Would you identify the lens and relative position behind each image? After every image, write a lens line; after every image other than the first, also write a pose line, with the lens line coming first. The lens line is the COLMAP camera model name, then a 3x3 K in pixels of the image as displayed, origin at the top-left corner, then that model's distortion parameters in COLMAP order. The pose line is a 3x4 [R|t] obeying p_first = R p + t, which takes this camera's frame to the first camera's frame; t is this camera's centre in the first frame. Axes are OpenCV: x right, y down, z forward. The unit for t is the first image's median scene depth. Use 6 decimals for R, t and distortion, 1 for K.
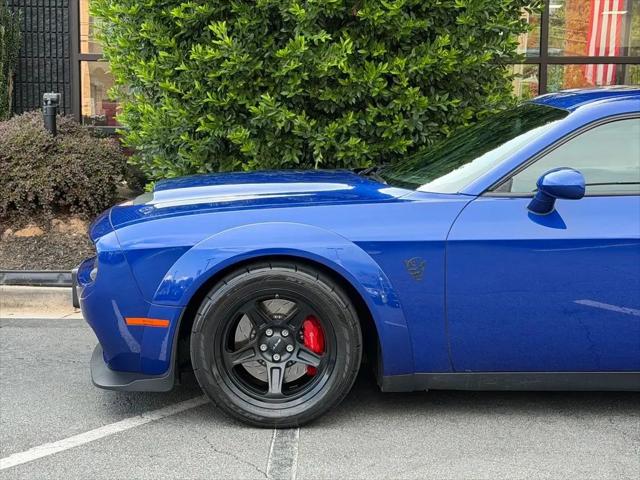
lens RADIAL K [[1209.6, 0, 312.7], [0, 1209.6, 238.5], [0, 0, 1]] dist [0.177825, -0.075172]
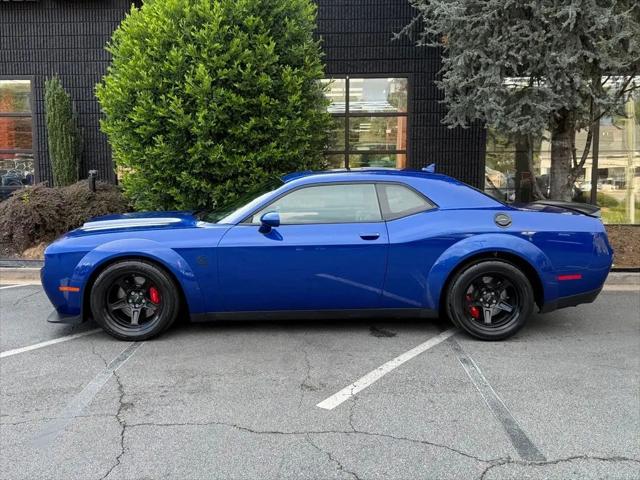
lens RADIAL K [[615.1, 0, 320.0], [0, 615.1, 240.0], [0, 0, 1]] dist [0.133558, -0.278489]
pose [[0.999903, -0.007720, 0.011568, 0.209517], [0.007669, 0.999961, 0.004411, -0.010546], [-0.011602, -0.004322, 0.999923, -0.026969]]
